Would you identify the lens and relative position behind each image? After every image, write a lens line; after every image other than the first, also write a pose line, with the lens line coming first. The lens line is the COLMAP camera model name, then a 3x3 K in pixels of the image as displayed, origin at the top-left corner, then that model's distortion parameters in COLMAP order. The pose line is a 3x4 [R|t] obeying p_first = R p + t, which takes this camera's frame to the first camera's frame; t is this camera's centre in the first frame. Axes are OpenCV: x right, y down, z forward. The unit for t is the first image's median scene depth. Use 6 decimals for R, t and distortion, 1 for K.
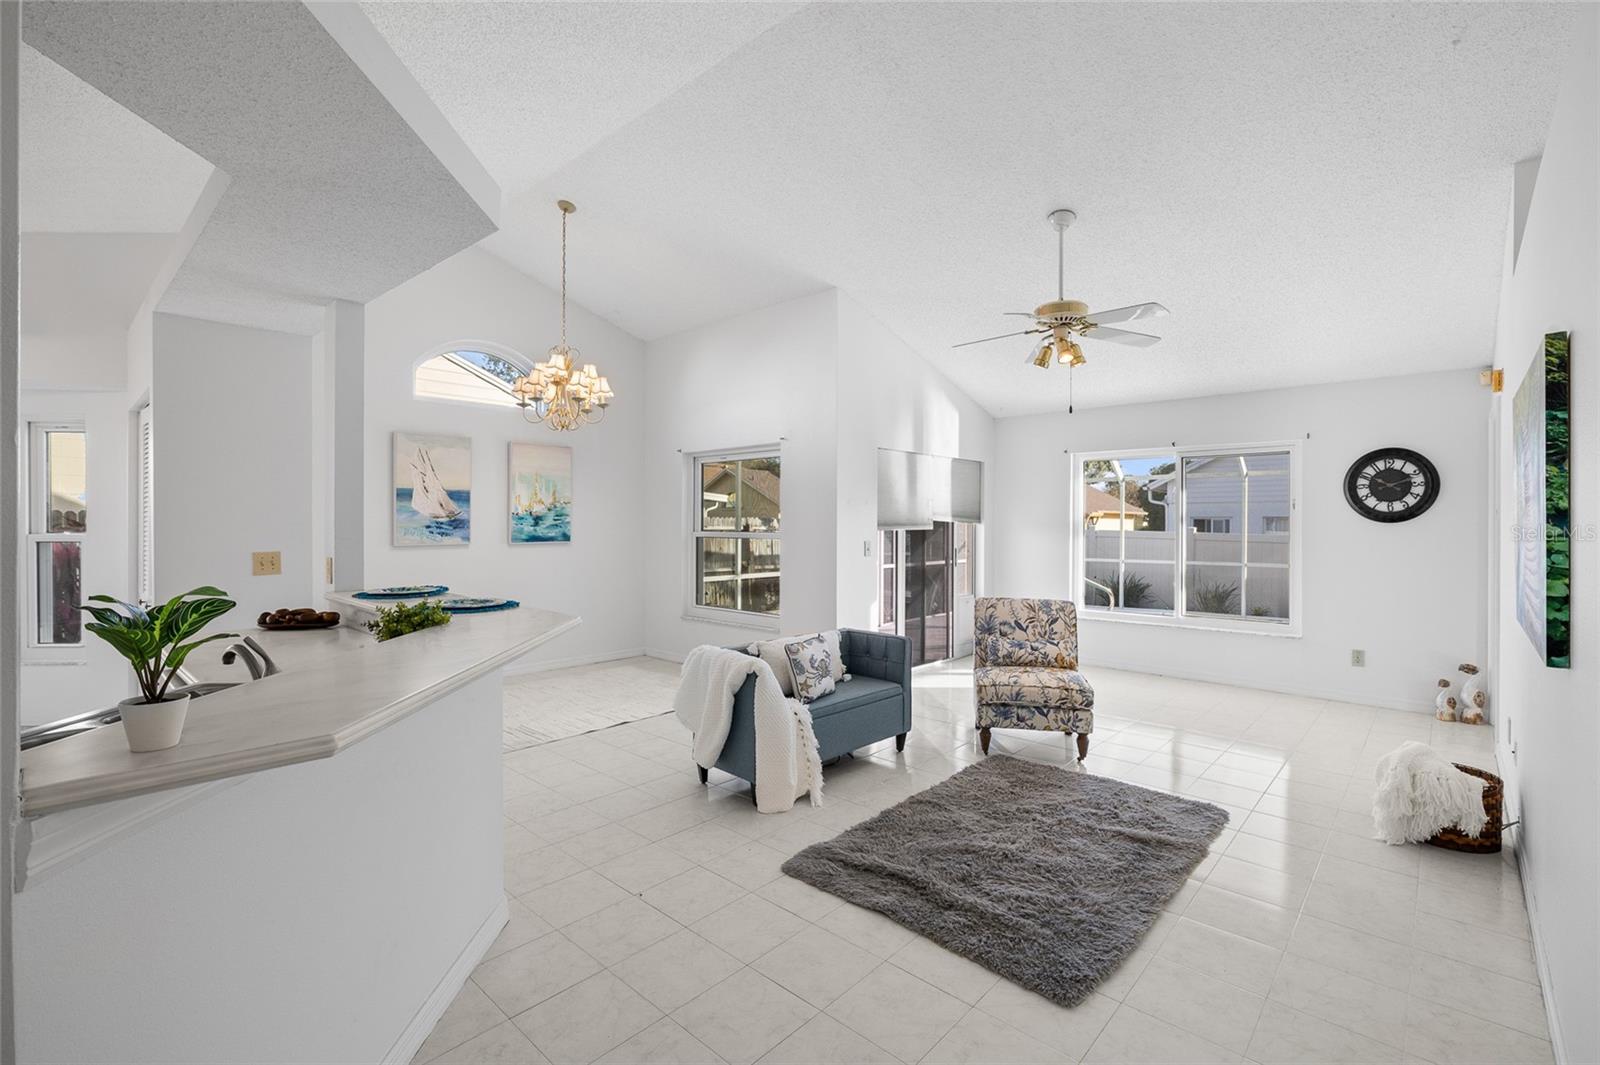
lens RADIAL K [[713.3, 0, 802.6], [0, 713.3, 526.2], [0, 0, 1]] dist [-0.003303, 0.001207]
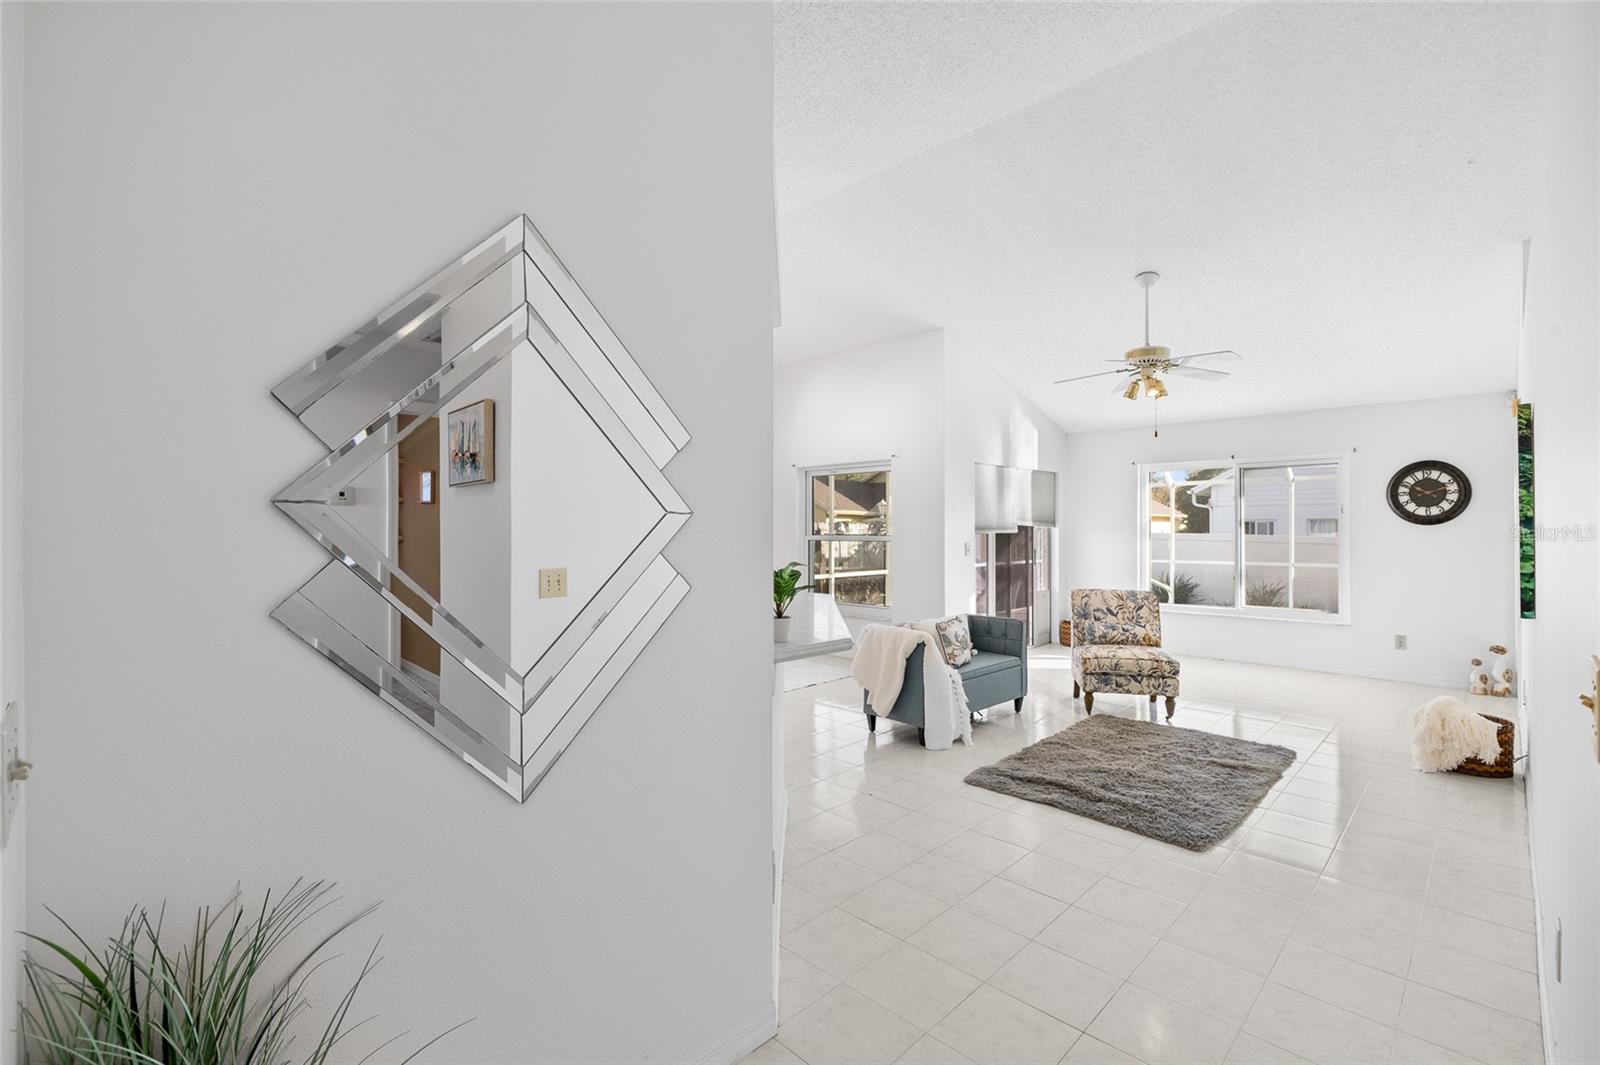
lens RADIAL K [[713.3, 0, 802.6], [0, 713.3, 526.2], [0, 0, 1]] dist [-0.003303, 0.001207]
pose [[0.999247, -0.004697, -0.038517, -0.165195], [0.004468, 0.999972, -0.006012, -0.000496], [0.038544, 0.005835, 0.999240, -0.220669]]
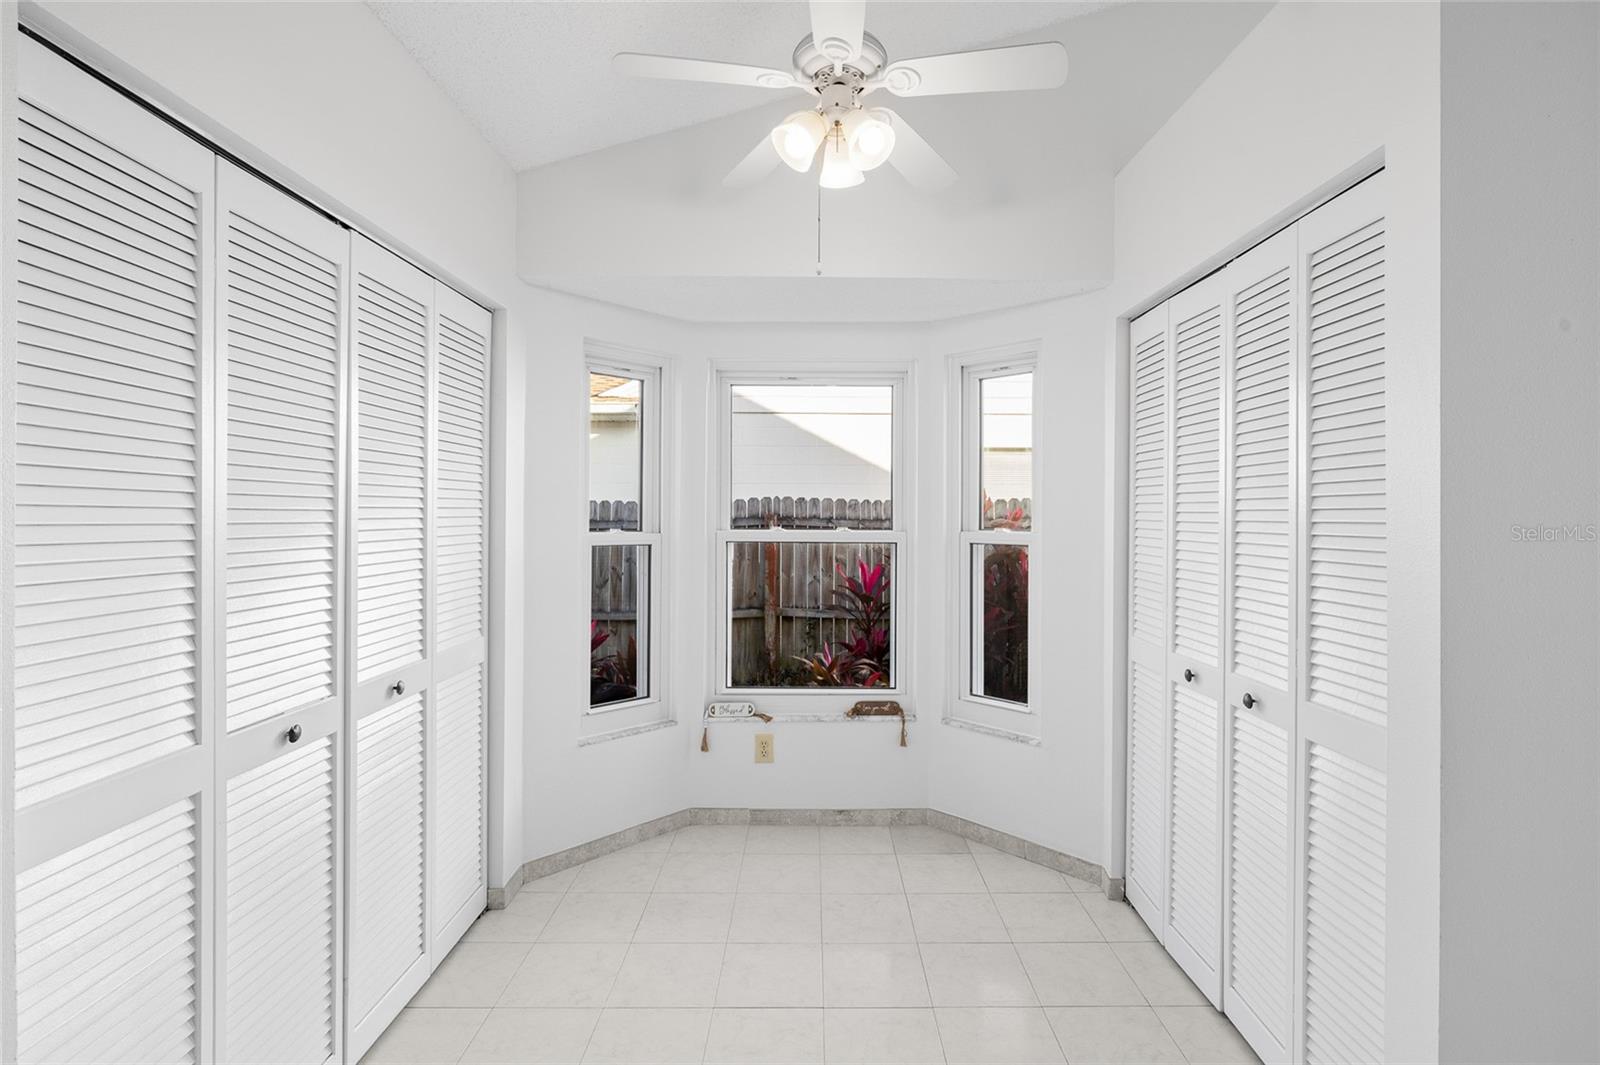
lens RADIAL K [[731.0, 0, 801.6], [0, 731.0, 515.9], [0, 0, 1]] dist [-0.003407, 0.000598]
pose [[0.690380, 0.003277, -0.723440, -0.656720], [-0.007116, 0.999972, -0.002261, -0.000520], [0.723412, 0.006709, 0.690384, 0.390886]]
